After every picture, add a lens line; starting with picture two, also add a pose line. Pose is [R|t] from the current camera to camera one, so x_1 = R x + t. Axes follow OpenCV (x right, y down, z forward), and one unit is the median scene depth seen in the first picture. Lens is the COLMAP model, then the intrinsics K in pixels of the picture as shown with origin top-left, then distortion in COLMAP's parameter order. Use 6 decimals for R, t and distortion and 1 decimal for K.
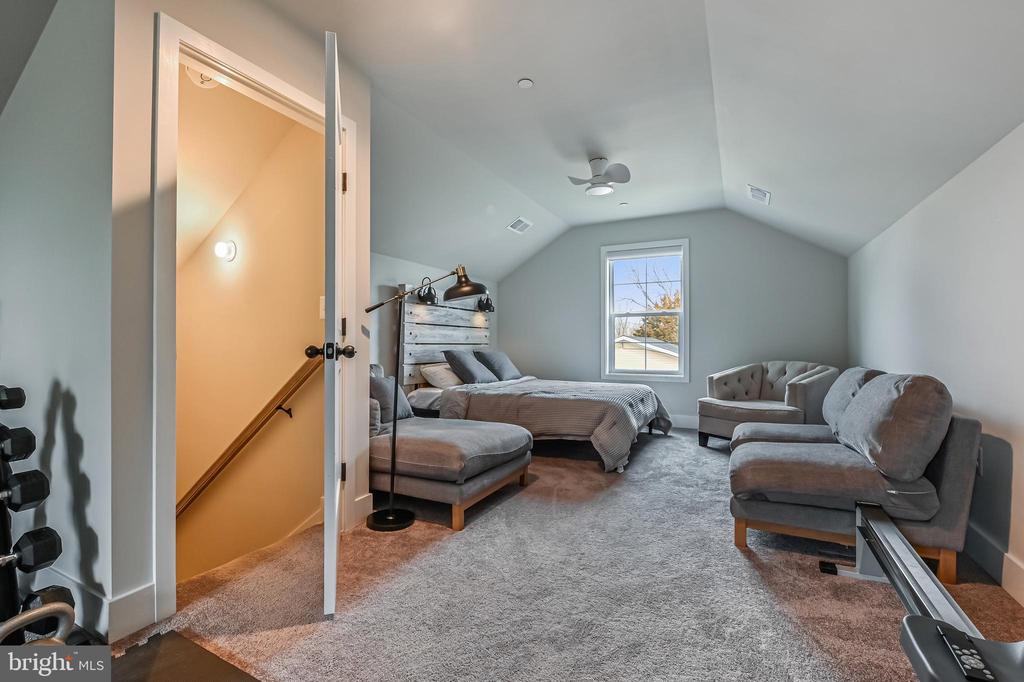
lens RADIAL K [[444.3, 0, 512.0], [0, 444.3, 341.0], [0, 0, 1]] dist [-0.025049, -0.000359]
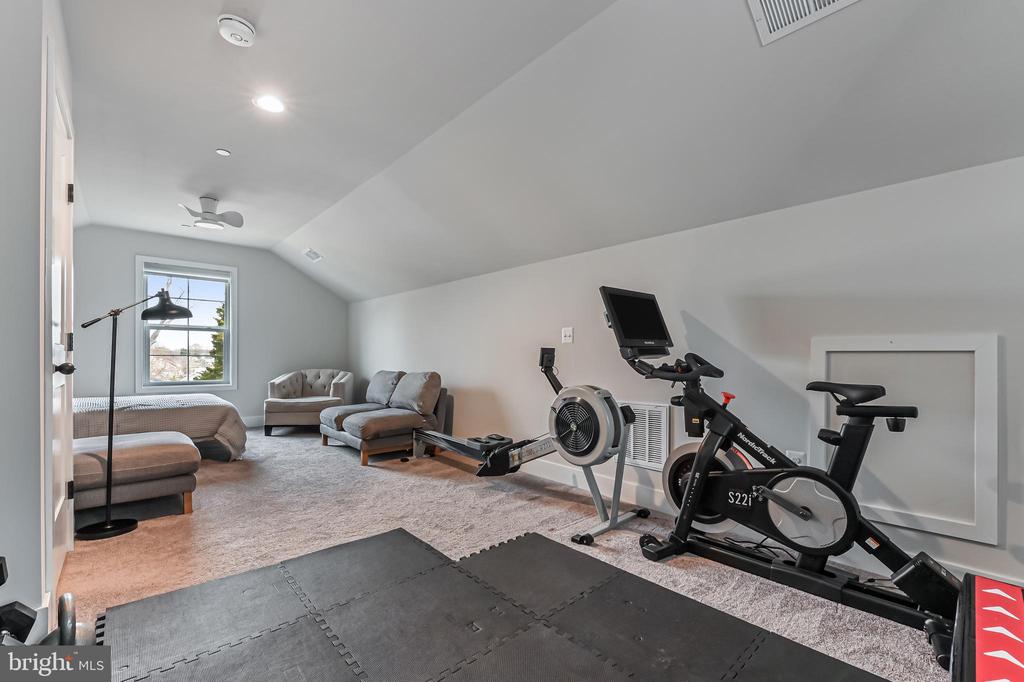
lens RADIAL K [[410.8, 0, 509.3], [0, 410.8, 354.2], [0, 0, 1]] dist [-0.009392, -0.000201]
pose [[0.382441, 0.008395, 0.923942, -0.584410], [-0.012458, 0.999915, -0.003928, -0.010062], [-0.923896, -0.010008, 0.382513, -0.166343]]
